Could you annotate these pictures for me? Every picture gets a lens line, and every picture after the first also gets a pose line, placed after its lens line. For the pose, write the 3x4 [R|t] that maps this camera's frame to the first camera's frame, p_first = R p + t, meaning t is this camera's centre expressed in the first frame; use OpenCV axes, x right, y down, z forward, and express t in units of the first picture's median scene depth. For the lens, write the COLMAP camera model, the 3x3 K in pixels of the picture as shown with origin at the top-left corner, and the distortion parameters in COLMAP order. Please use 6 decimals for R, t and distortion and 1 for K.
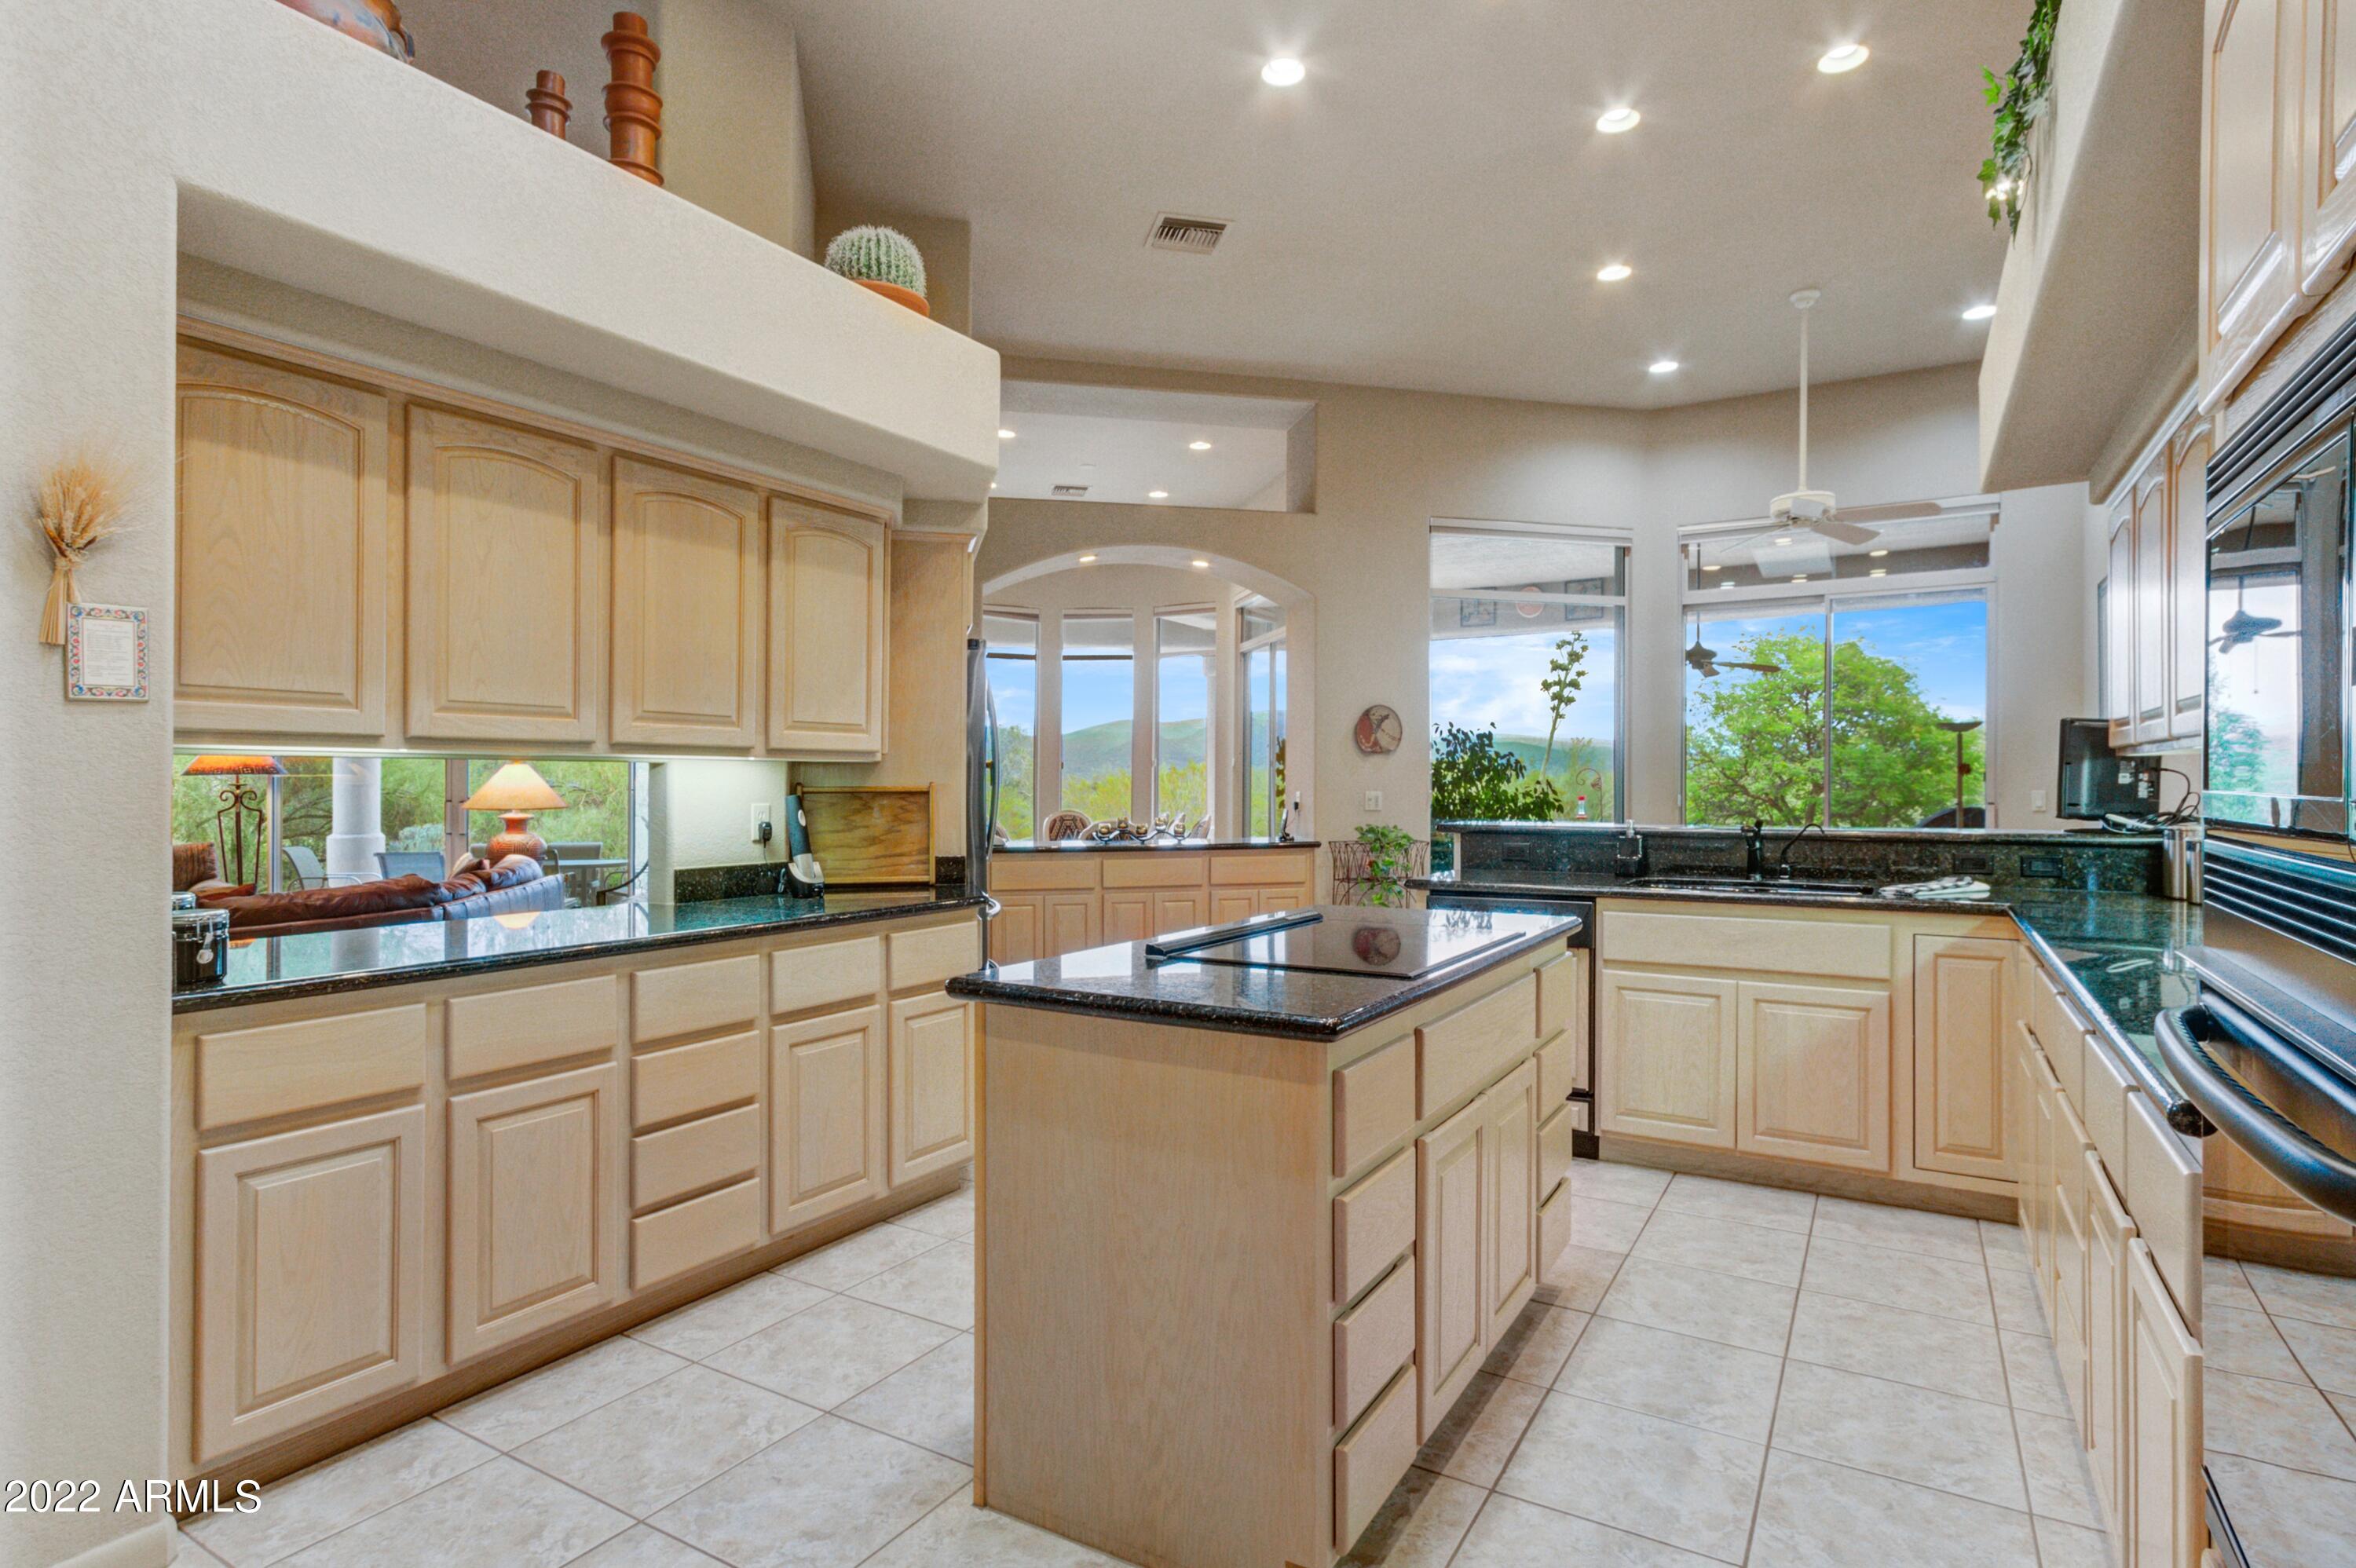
lens RADIAL K [[1220.9, 0, 1178.0], [0, 1220.9, 784.0], [0, 0, 1]] dist [-0.035788, -0.000112]
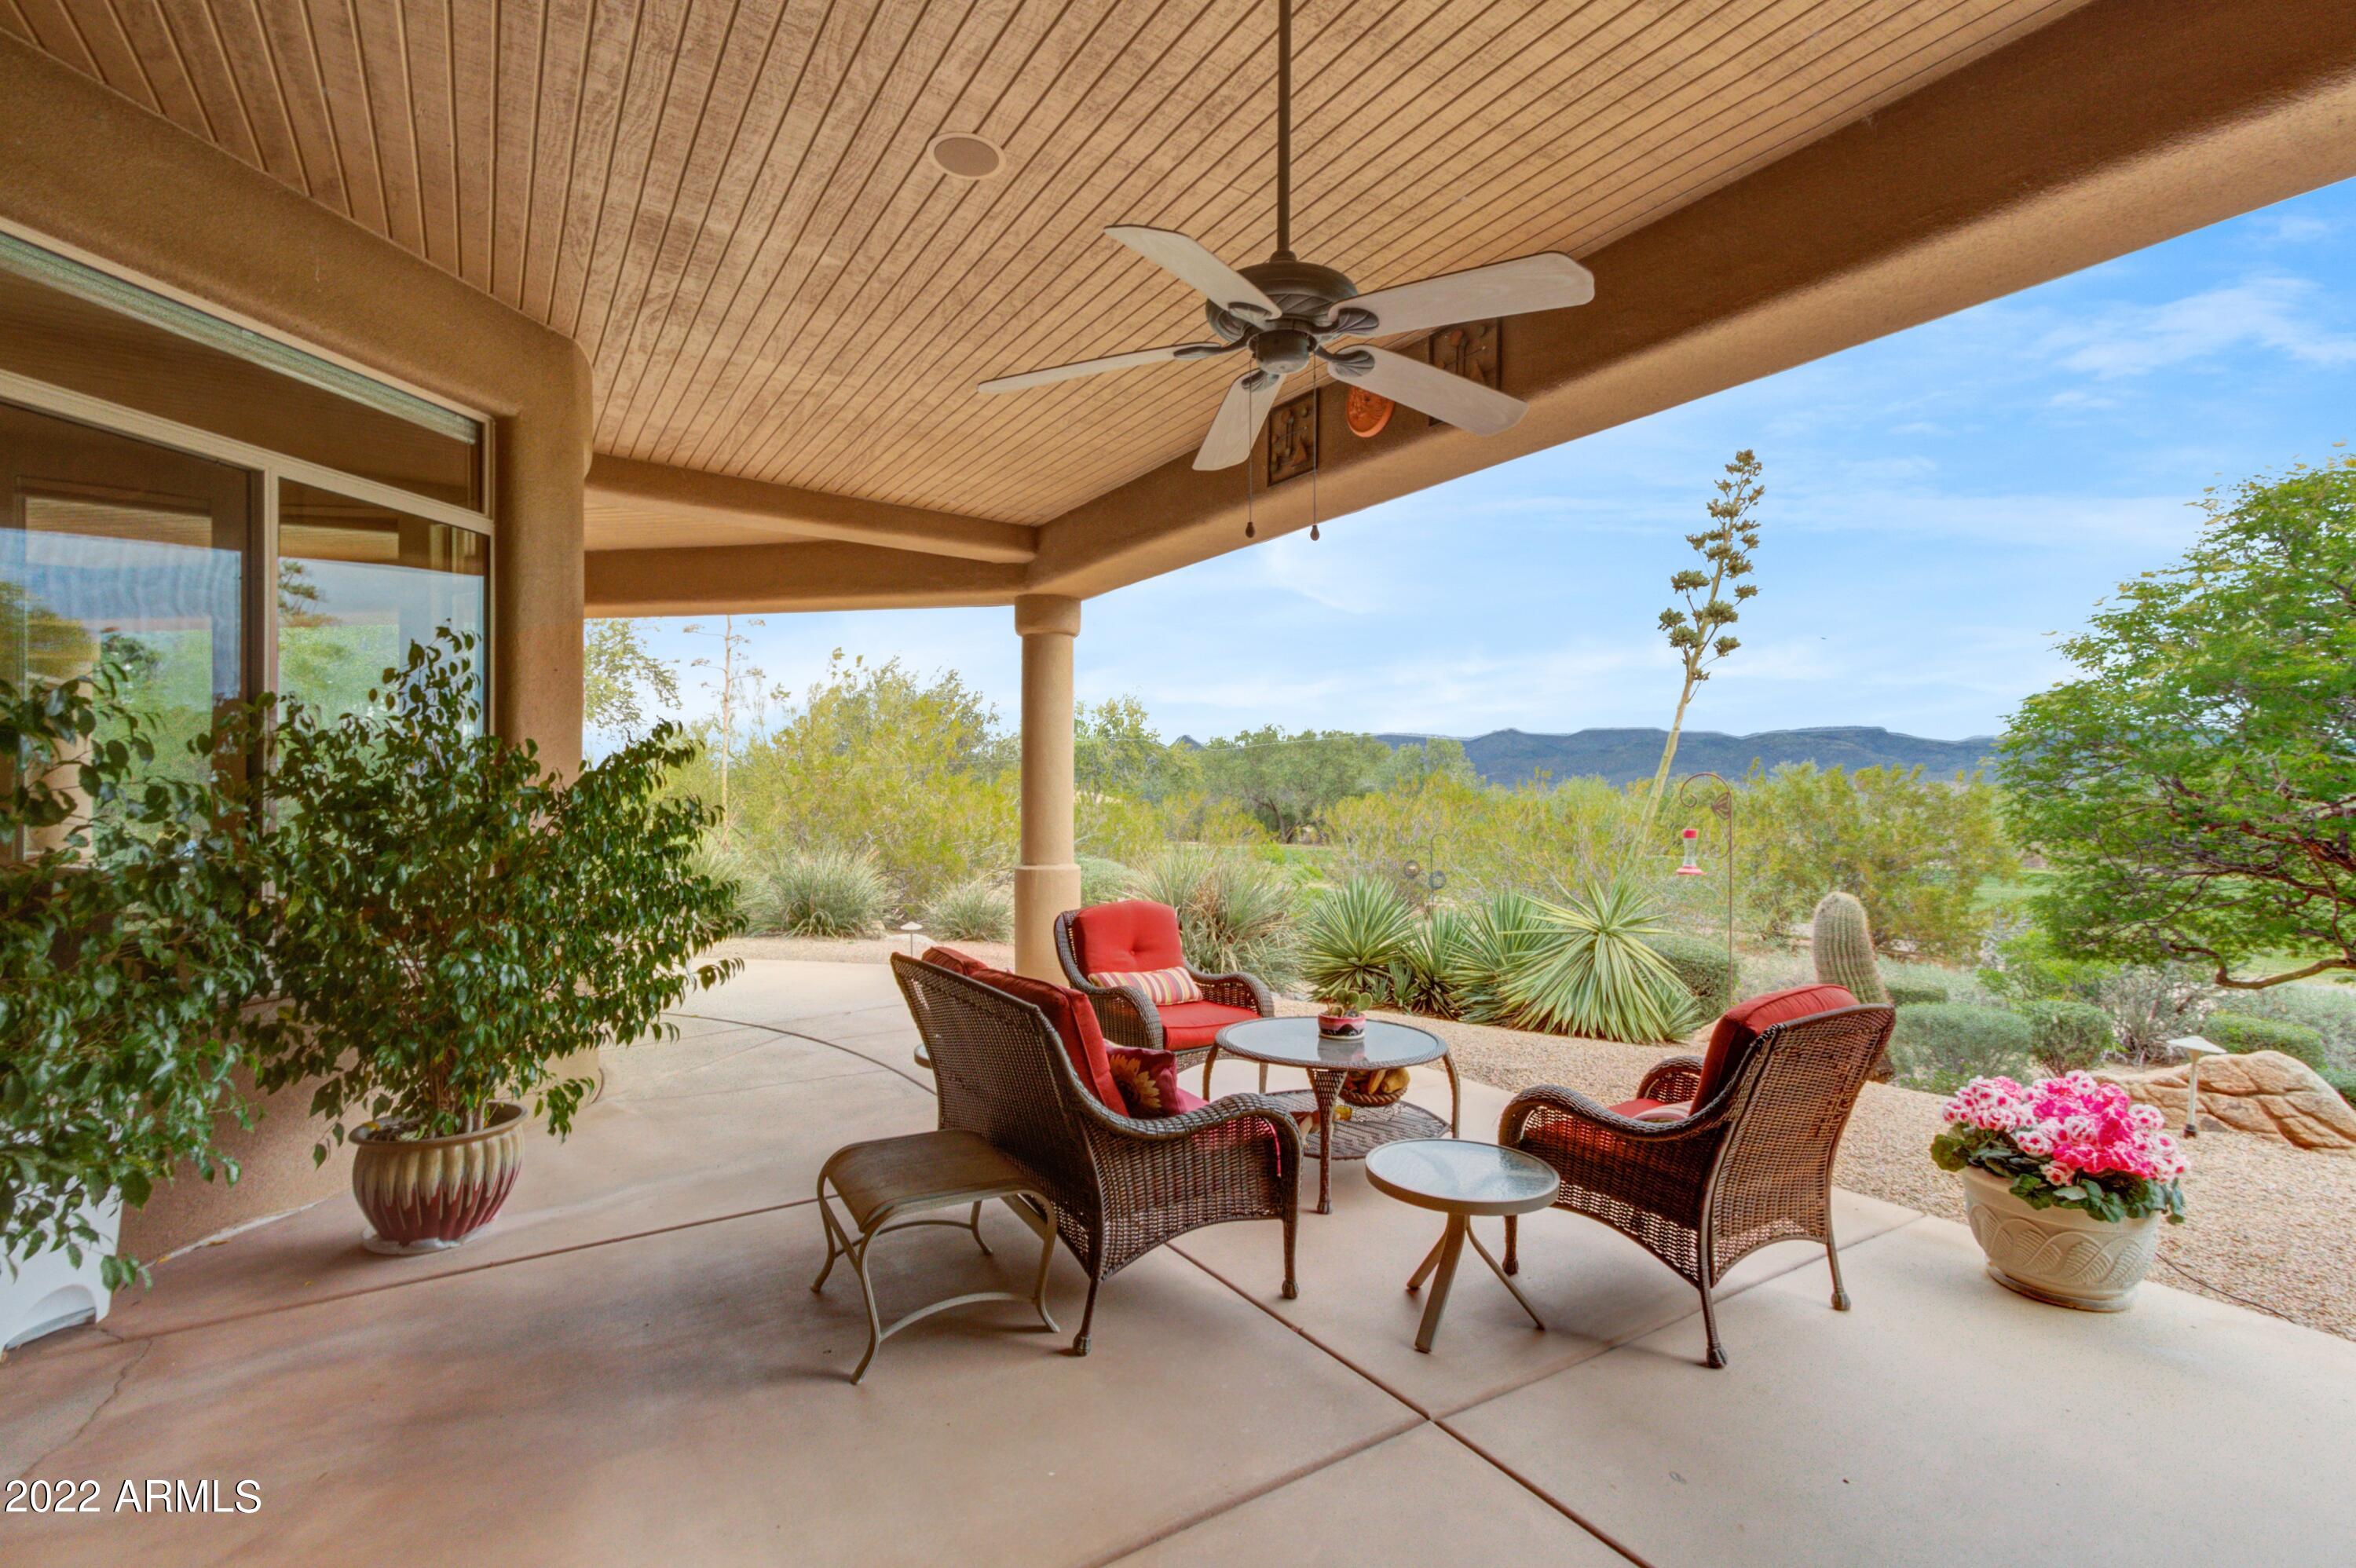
lens RADIAL K [[1058.0, 0, 1129.8], [0, 1058.0, 789.4], [0, 0, 1]] dist [0.021999, -0.000371]
pose [[0.885704, 0.001525, -0.464248, 0.312459], [-0.005492, 0.999959, -0.007193, -0.002498], [0.464218, 0.008920, 0.885676, 0.483061]]
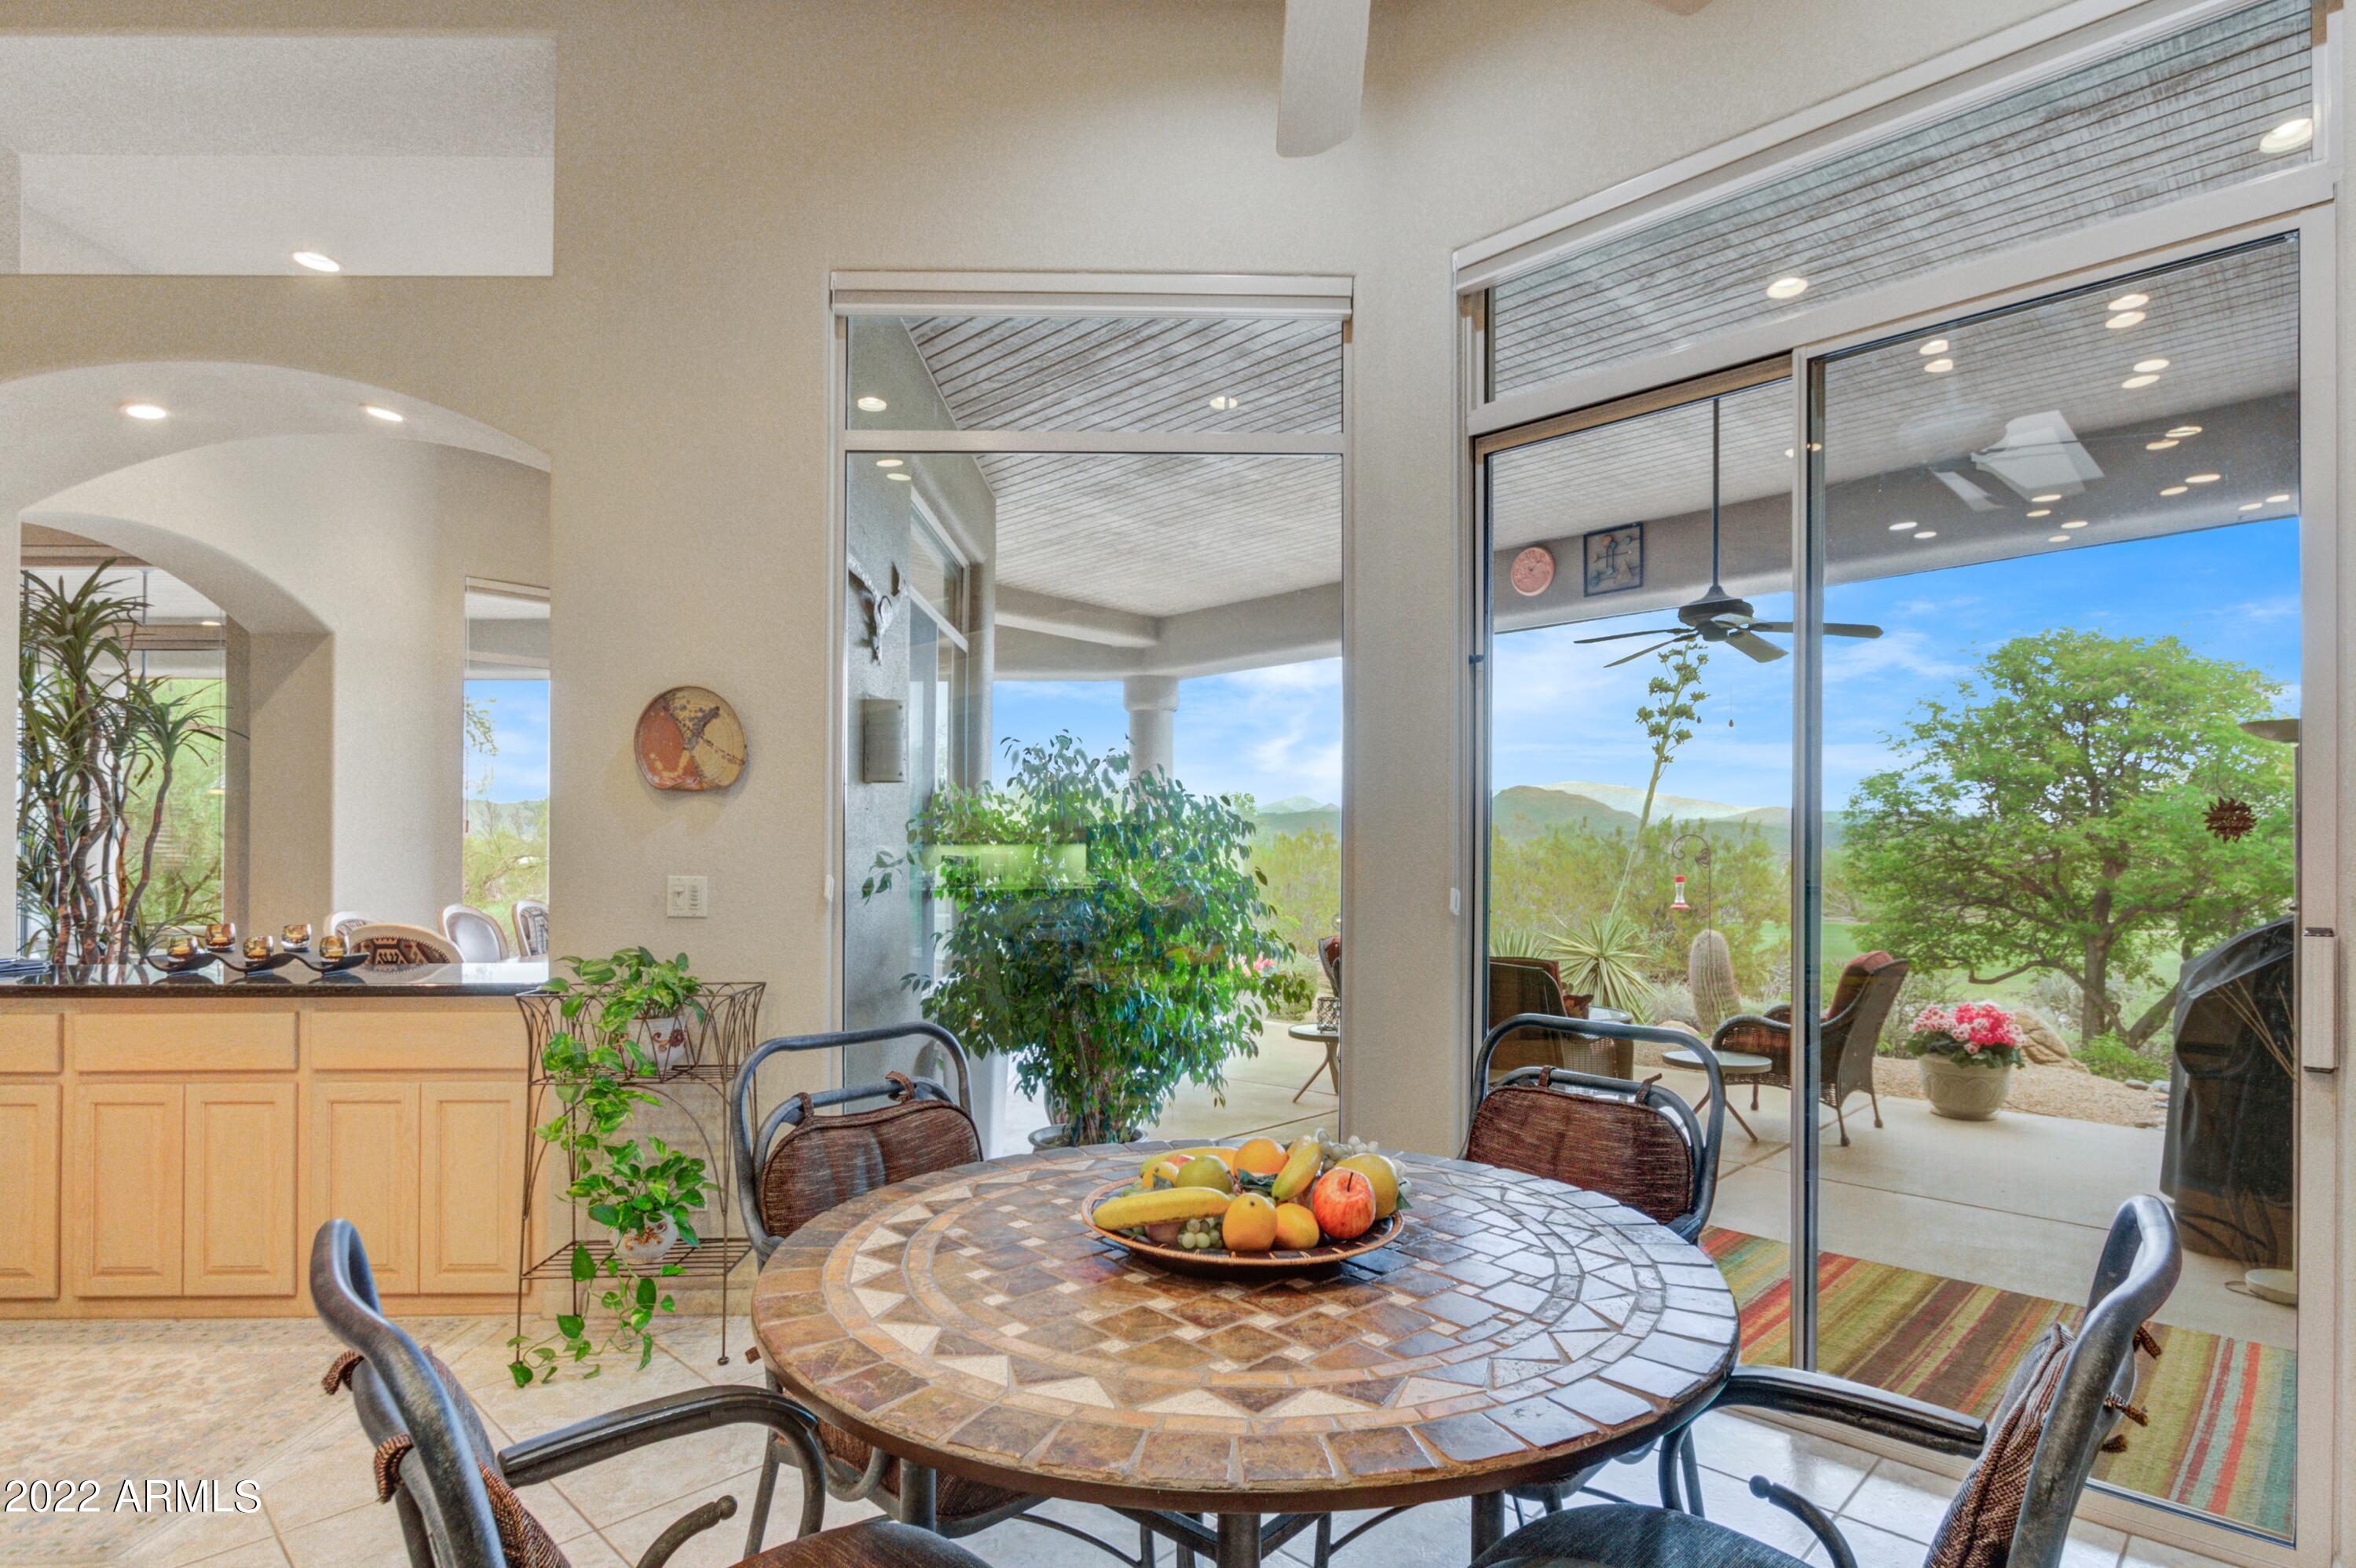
lens RADIAL K [[1196.5, 0, 1177.2], [0, 1196.5, 858.2], [0, 0, 1]] dist [-0.004945, -0.000241]
pose [[0.972306, 0.002284, -0.233700, 0.205686], [-0.001935, 0.999997, 0.001724, -0.000782], [0.233704, -0.001224, 0.972307, 0.281236]]
